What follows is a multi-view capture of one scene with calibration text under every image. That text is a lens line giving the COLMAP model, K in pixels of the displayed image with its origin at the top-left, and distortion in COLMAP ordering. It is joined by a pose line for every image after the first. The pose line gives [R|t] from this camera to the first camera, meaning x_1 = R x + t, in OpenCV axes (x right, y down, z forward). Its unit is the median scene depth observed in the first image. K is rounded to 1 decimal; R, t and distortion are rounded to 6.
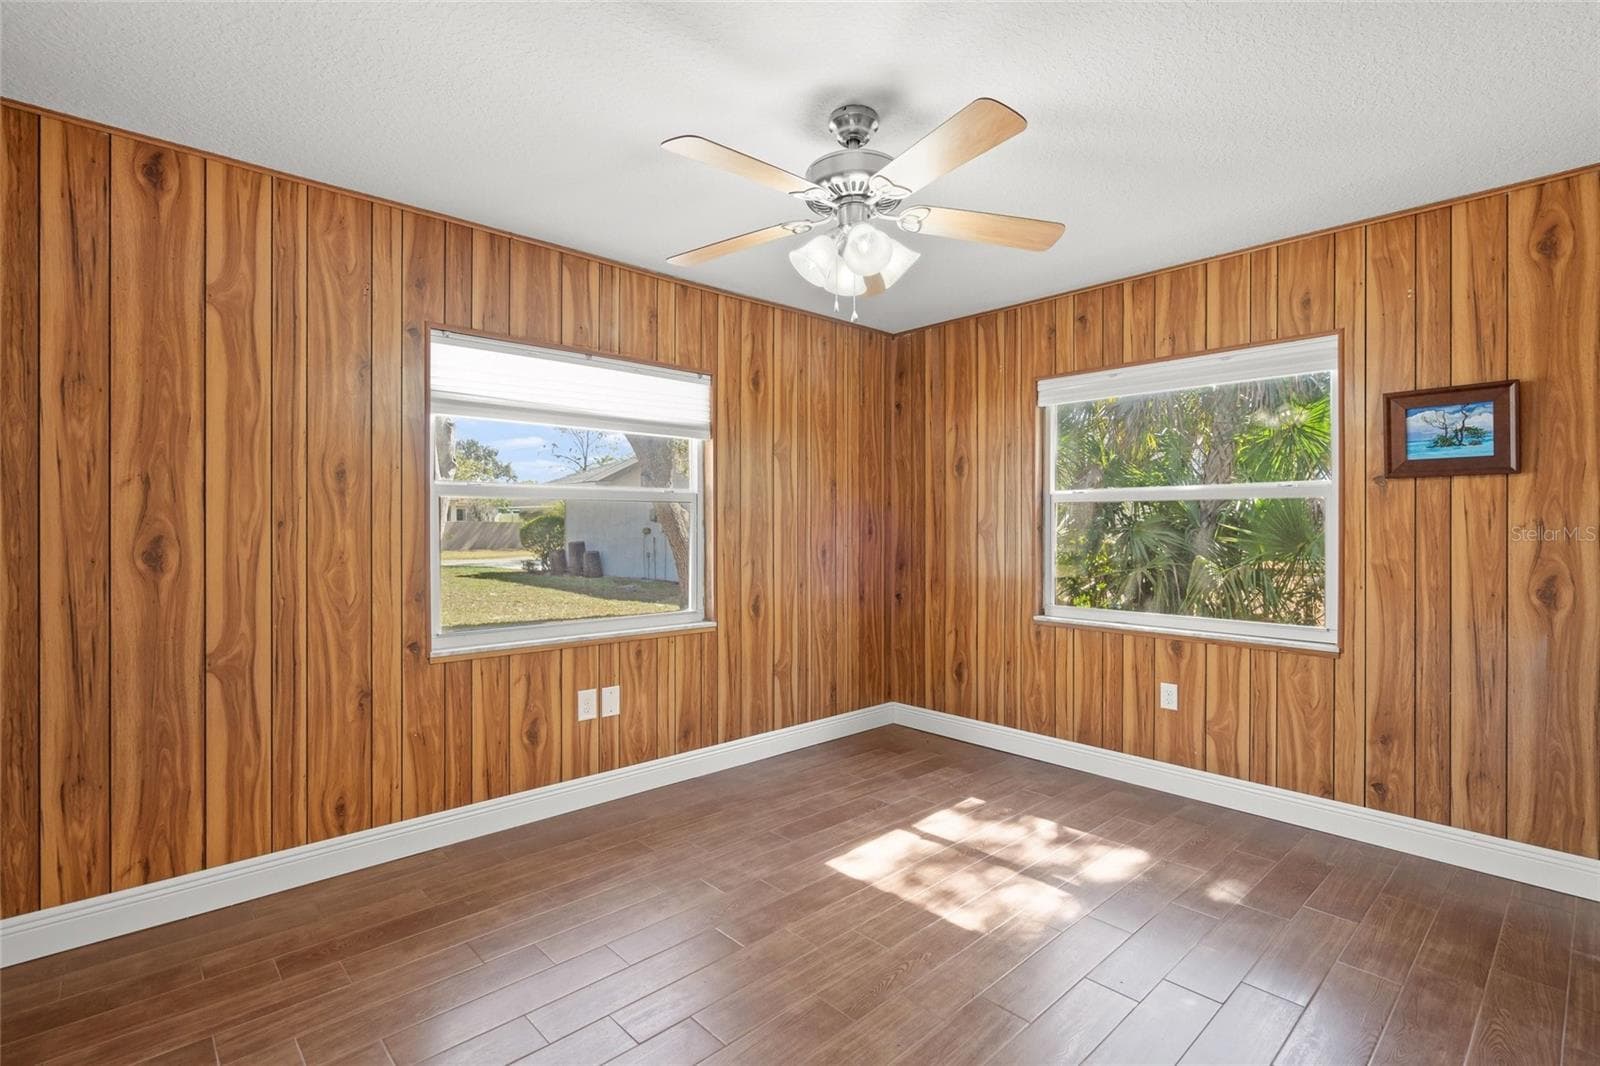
lens RADIAL K [[737.2, 0, 784.1], [0, 737.2, 521.5], [0, 0, 1]] dist [-0.011951, 0.000088]
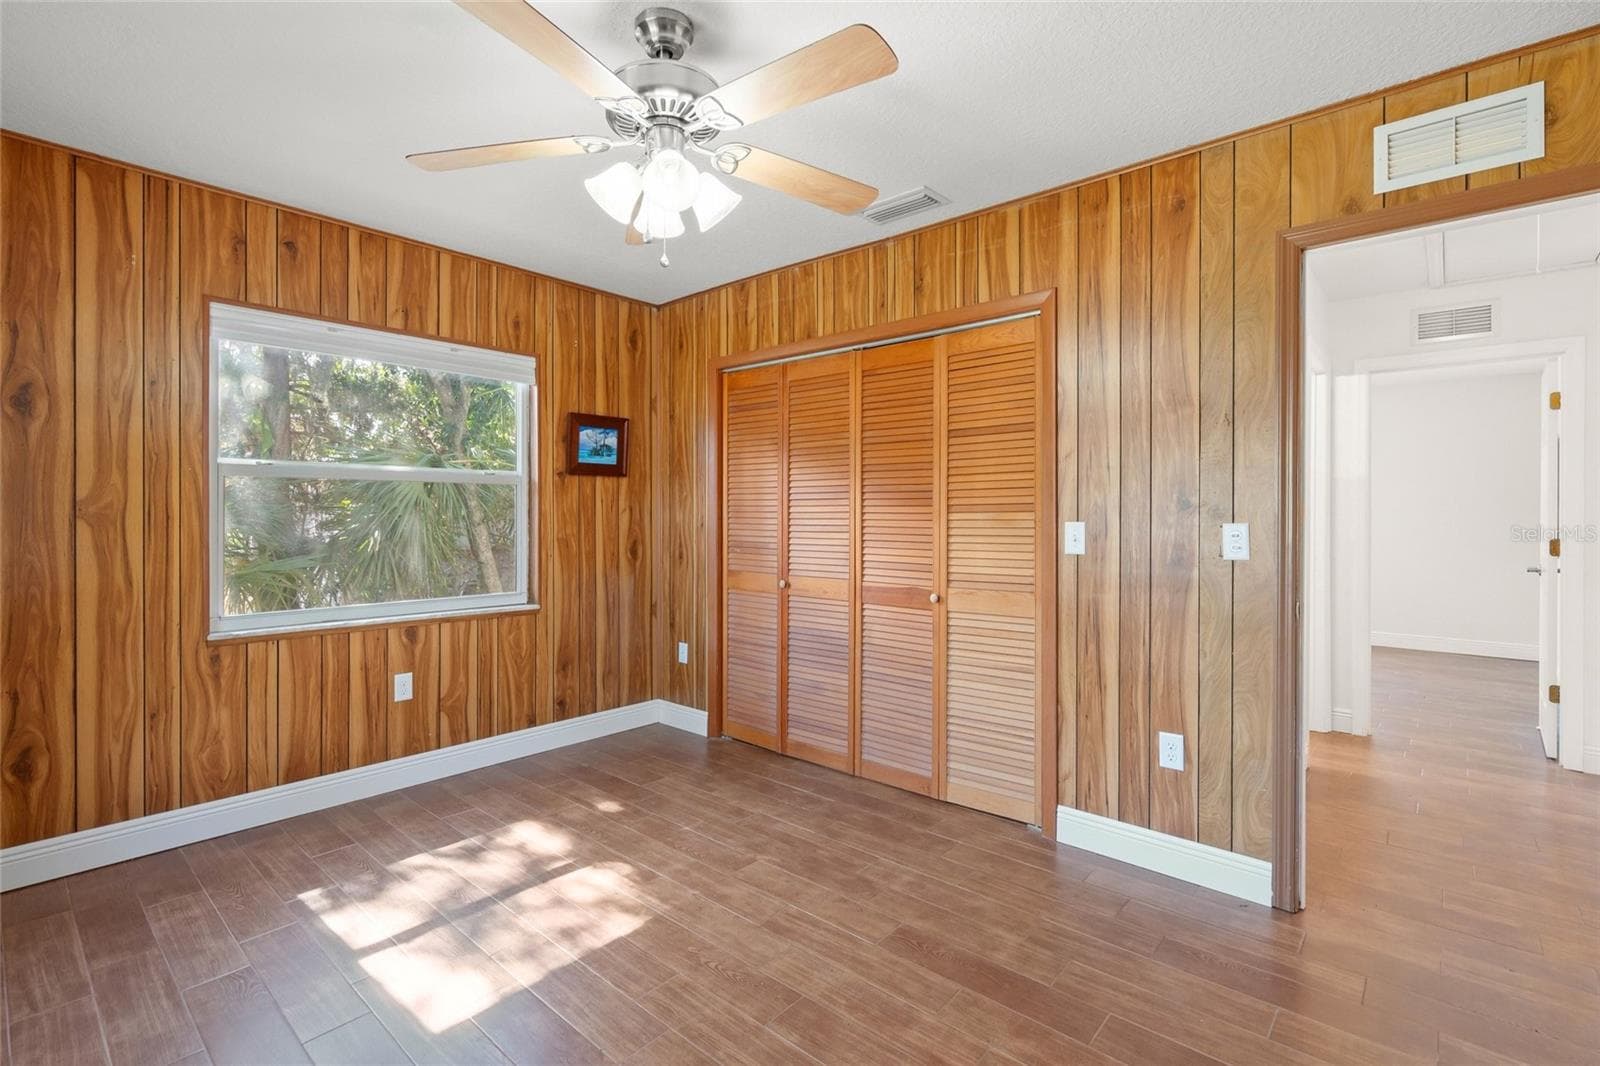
lens RADIAL K [[737.2, 0, 803.0], [0, 737.2, 504.9], [0, 0, 1]] dist [-0.011951, 0.000088]
pose [[-0.121221, 0.010900, 0.992566, -0.534668], [-0.008825, 0.999888, -0.012058, 0.009886], [-0.992586, -0.010221, -0.121112, 0.661936]]
